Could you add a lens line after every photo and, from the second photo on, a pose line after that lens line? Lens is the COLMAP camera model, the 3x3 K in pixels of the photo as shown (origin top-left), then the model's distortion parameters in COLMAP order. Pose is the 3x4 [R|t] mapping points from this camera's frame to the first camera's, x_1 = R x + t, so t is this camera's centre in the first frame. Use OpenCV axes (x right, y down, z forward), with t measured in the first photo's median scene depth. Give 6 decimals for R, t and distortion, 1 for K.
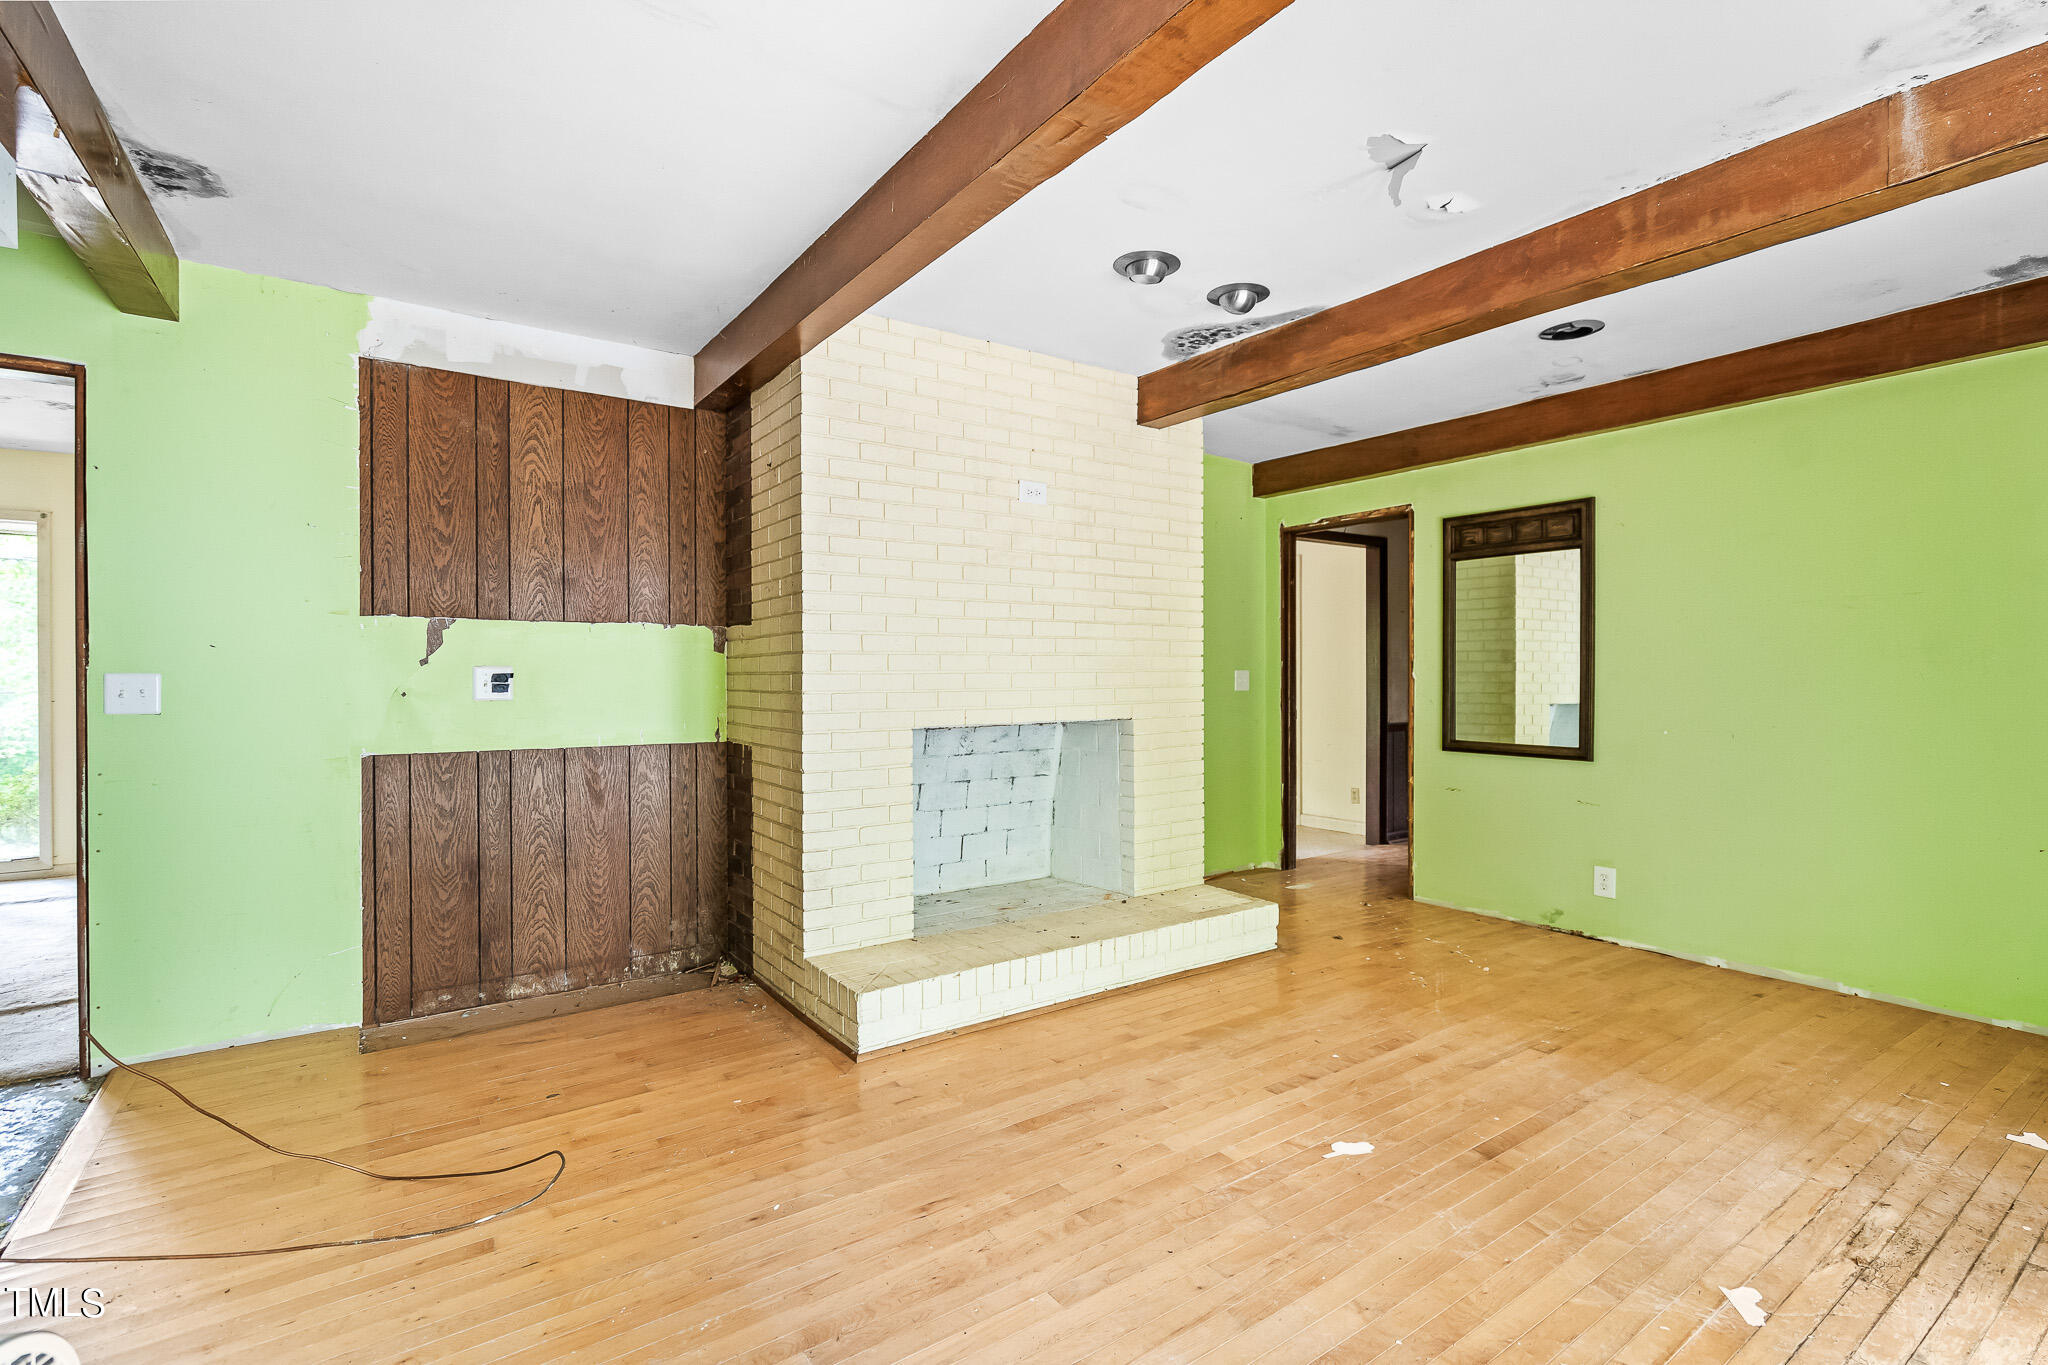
lens RADIAL K [[936.5, 0, 1015.8], [0, 936.5, 672.4], [0, 0, 1]] dist [-0.003519, 0.002456]
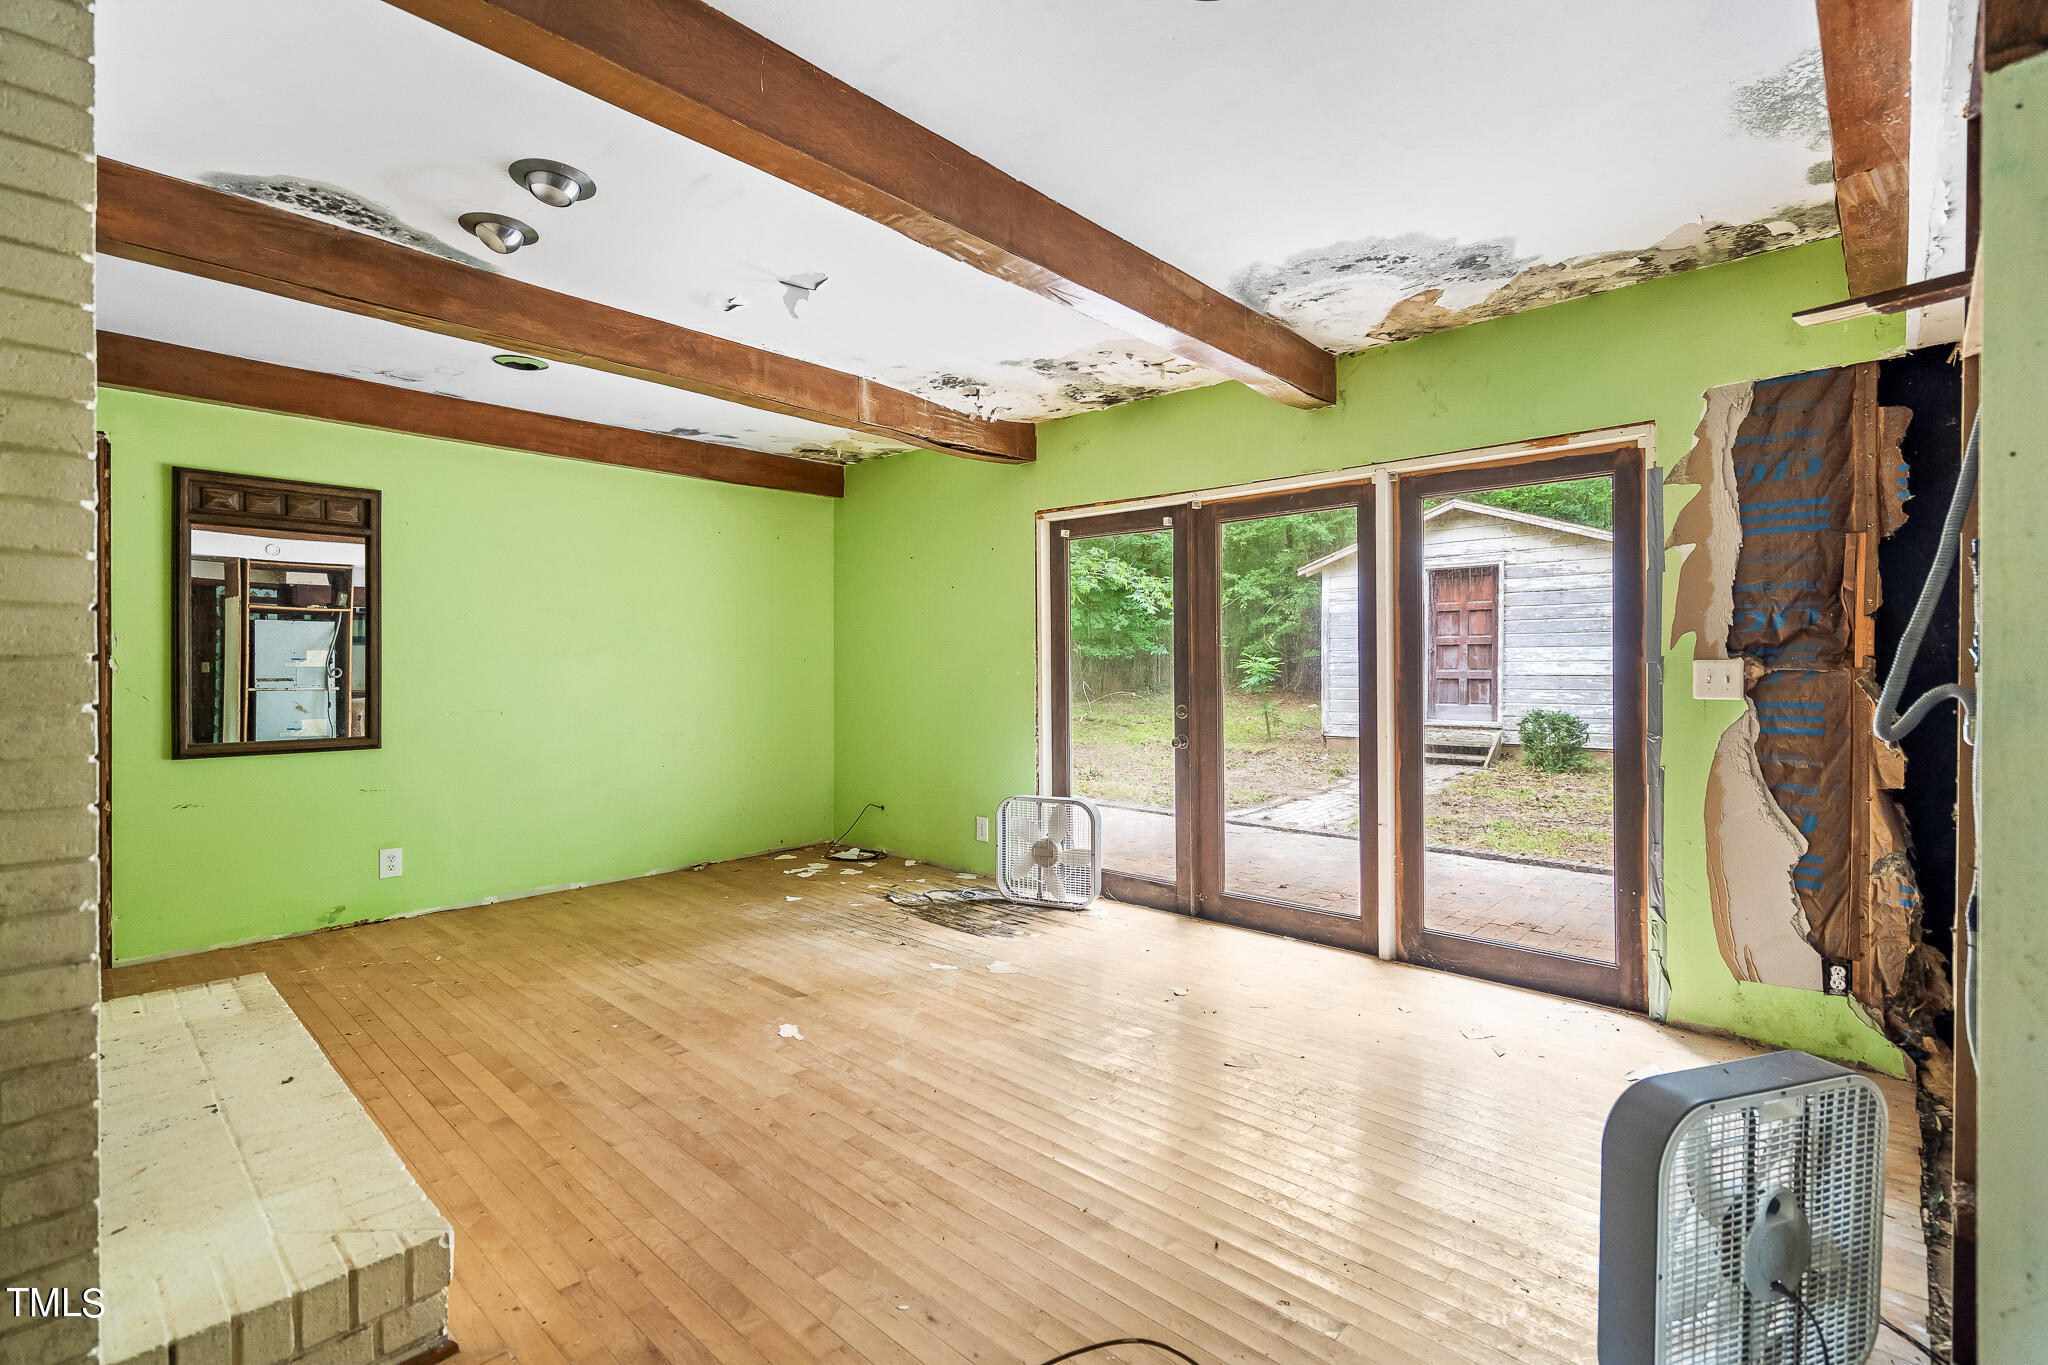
lens RADIAL K [[936.5, 0, 1028.9], [0, 936.5, 670.6], [0, 0, 1]] dist [-0.003519, 0.002456]
pose [[-0.224165, -0.007569, 0.974522, -0.789528], [-0.004248, 0.999968, 0.006790, -0.001244], [-0.974542, -0.002618, -0.224190, 0.781028]]
